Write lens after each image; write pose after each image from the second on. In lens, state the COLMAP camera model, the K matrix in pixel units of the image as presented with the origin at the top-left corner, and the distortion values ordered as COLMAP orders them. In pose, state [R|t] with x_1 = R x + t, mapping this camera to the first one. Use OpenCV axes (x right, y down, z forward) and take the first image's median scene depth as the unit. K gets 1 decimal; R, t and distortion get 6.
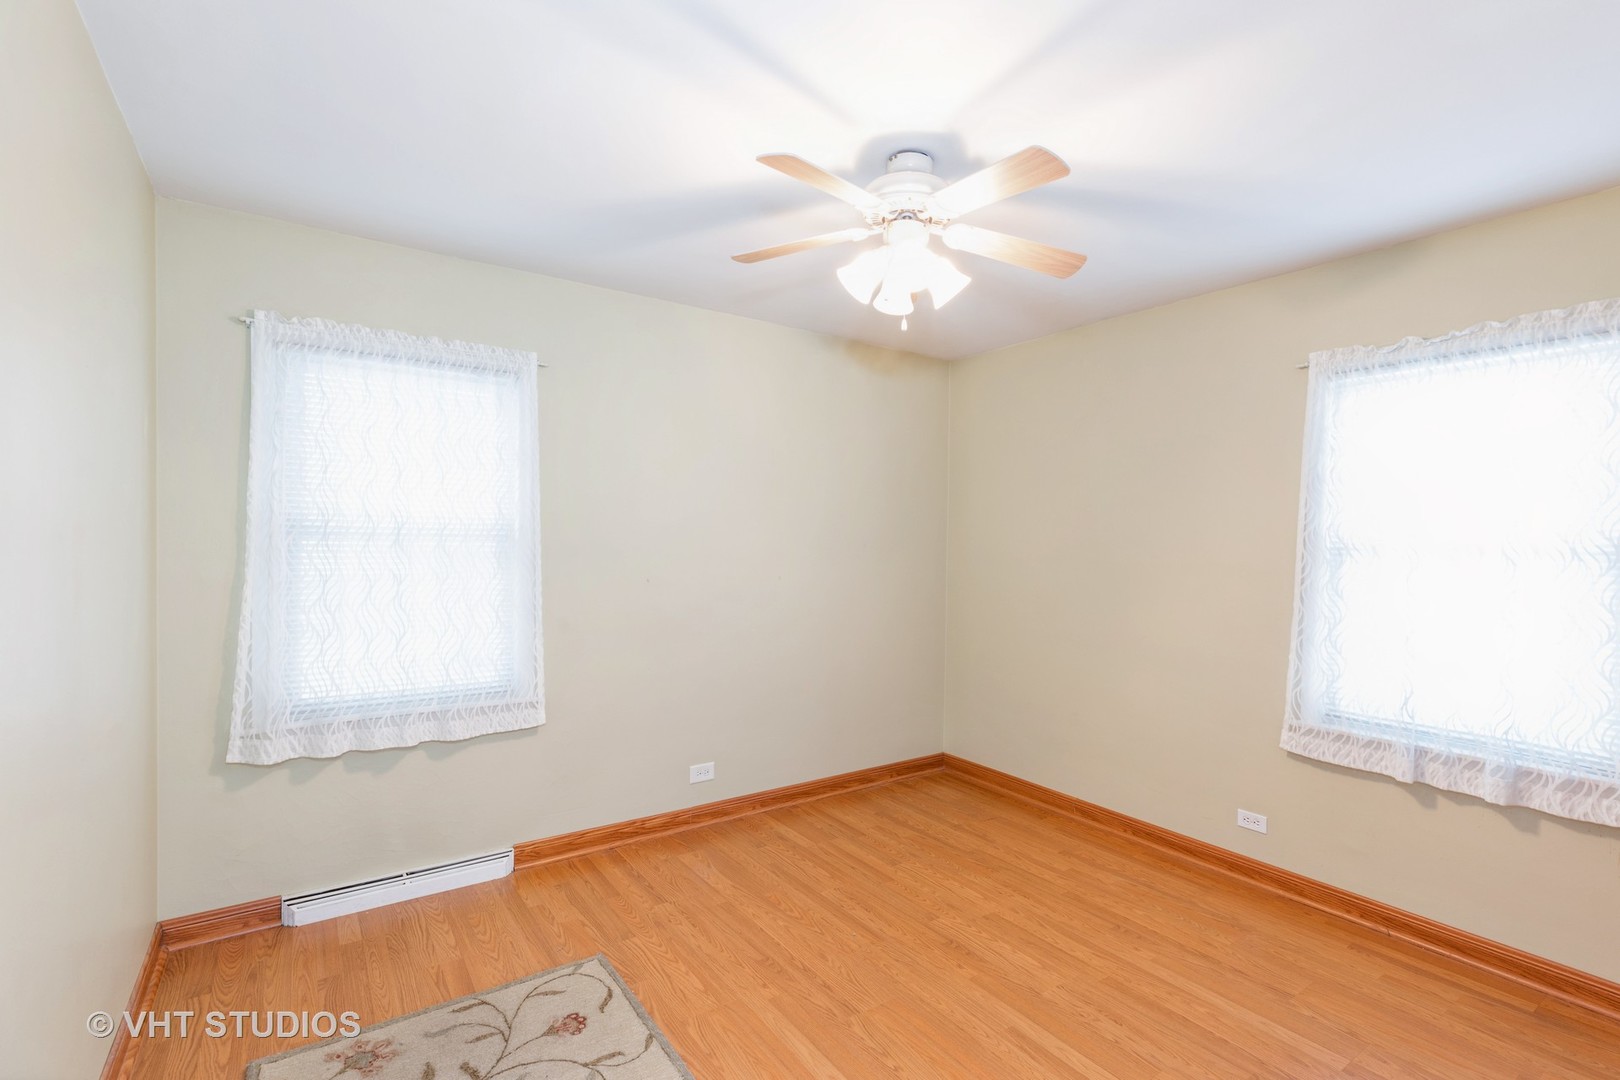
lens RADIAL K [[727.9, 0, 803.0], [0, 727.9, 538.3], [0, 0, 1]] dist [0.005496, -0.000005]
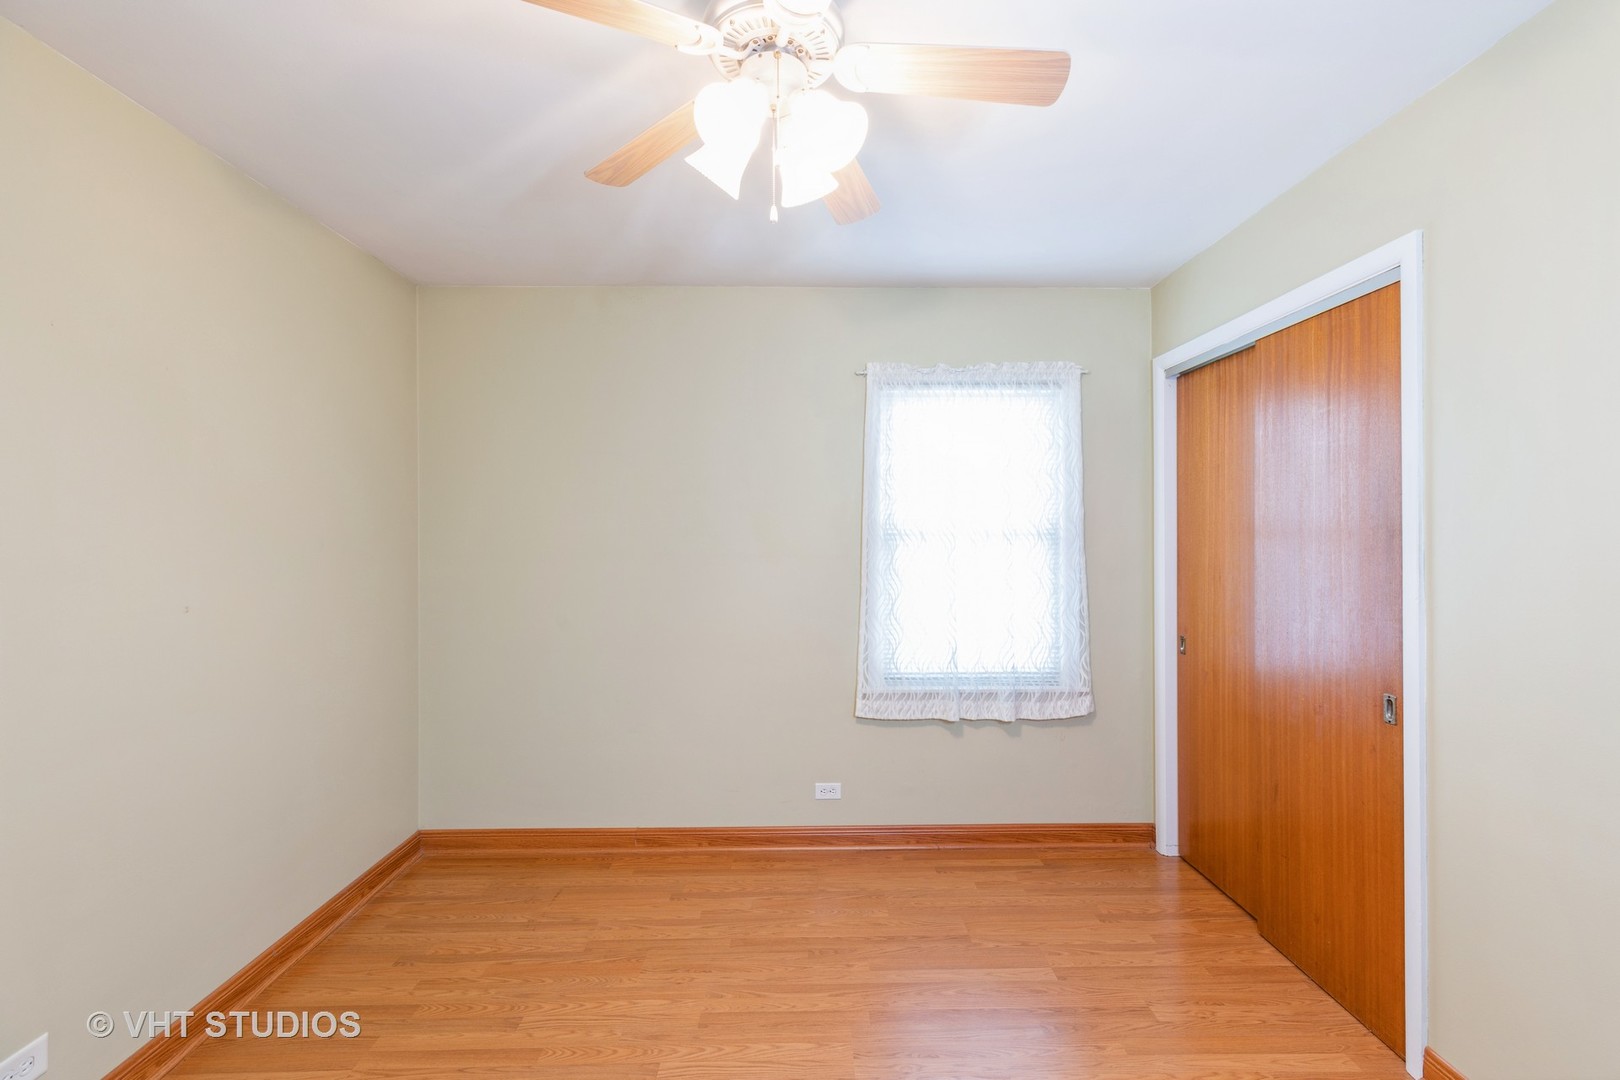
lens RADIAL K [[727.9, 0, 807.4], [0, 727.9, 524.4], [0, 0, 1]] dist [0.005496, -0.000005]
pose [[0.557485, -0.003857, 0.830178, -0.304200], [0.011180, 0.999933, -0.002861, -0.000007], [-0.830112, 0.010876, 0.557491, 0.455382]]
